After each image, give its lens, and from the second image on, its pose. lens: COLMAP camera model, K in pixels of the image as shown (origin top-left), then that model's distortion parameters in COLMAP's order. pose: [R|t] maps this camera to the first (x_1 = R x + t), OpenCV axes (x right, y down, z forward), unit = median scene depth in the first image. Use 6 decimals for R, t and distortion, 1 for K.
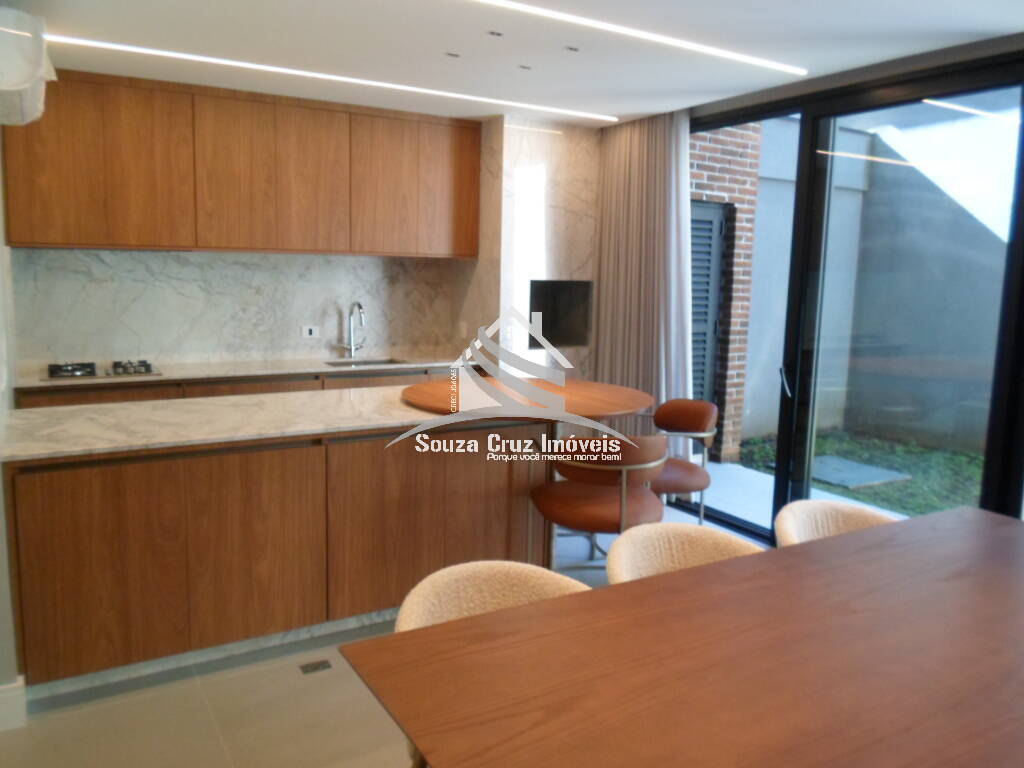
lens RADIAL K [[794.0, 0, 509.5], [0, 794.0, 379.6], [0, 0, 1]] dist [-0.003792, -0.008123]
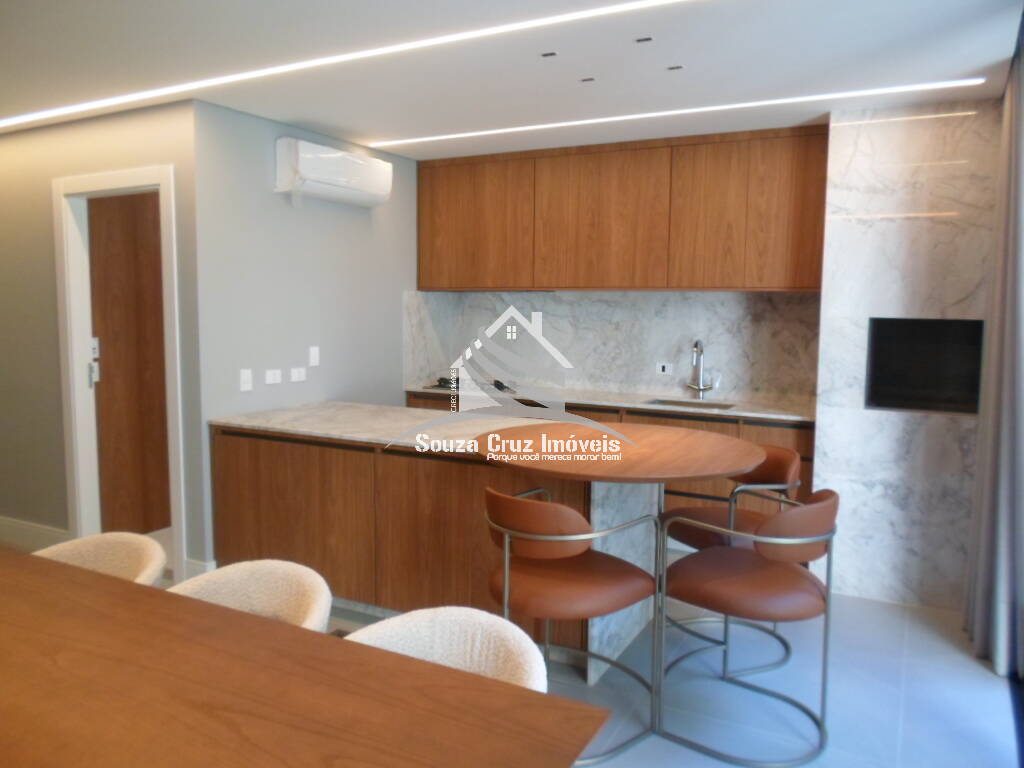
lens RADIAL K [[794.0, 0, 509.5], [0, 794.0, 379.6], [0, 0, 1]] dist [-0.003792, -0.008123]
pose [[0.505945, 0.071981, -0.859557, 0.529406], [-0.116022, 0.993135, 0.014875, -0.040466], [0.854727, 0.092202, 0.510823, 0.340307]]
